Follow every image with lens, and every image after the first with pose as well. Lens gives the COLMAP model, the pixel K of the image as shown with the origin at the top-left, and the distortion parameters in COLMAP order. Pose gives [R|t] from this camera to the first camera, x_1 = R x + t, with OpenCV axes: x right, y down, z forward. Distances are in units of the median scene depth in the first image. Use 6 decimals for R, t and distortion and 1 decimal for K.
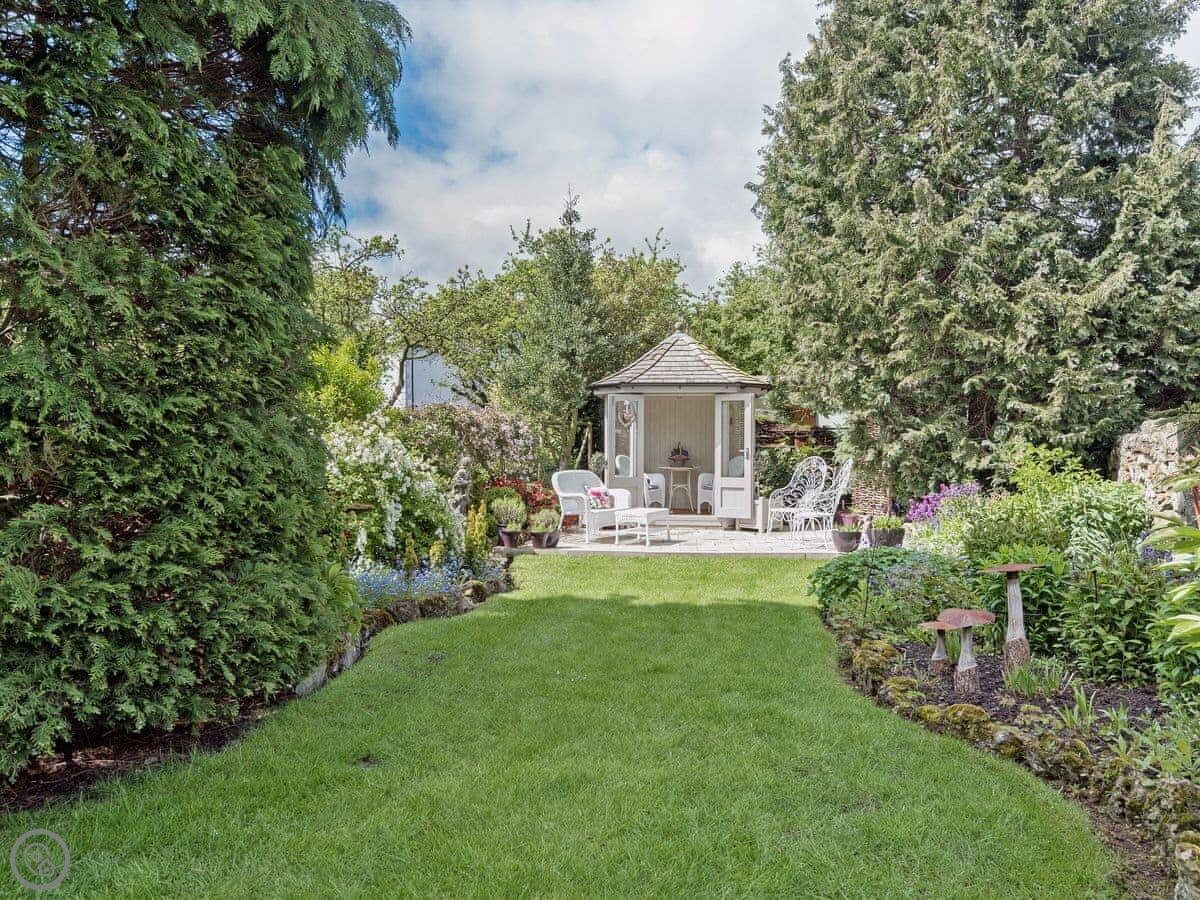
lens RADIAL K [[632.1, 0, 600.0], [0, 632.1, 450.0], [0, 0, 1]] dist [0.031055, -0.000852]
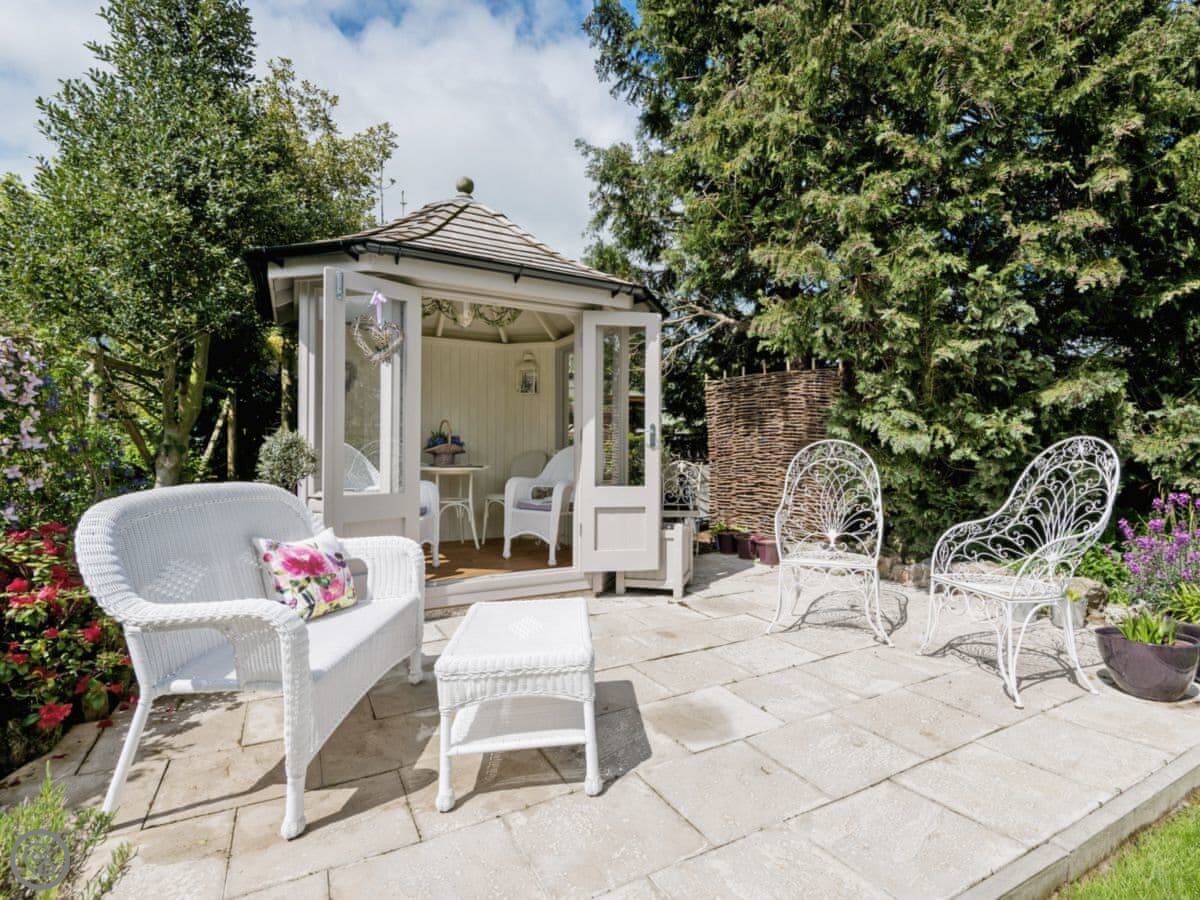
lens RADIAL K [[564.4, 0, 640.5], [0, 564.4, 450.4], [0, 0, 1]] dist [-0.011152, -0.000796]
pose [[0.804335, 0.000466, 0.594176, -0.031546], [-0.000010, 1.000000, -0.000770, 0.015744], [-0.594176, 0.000613, 0.804335, 0.632969]]
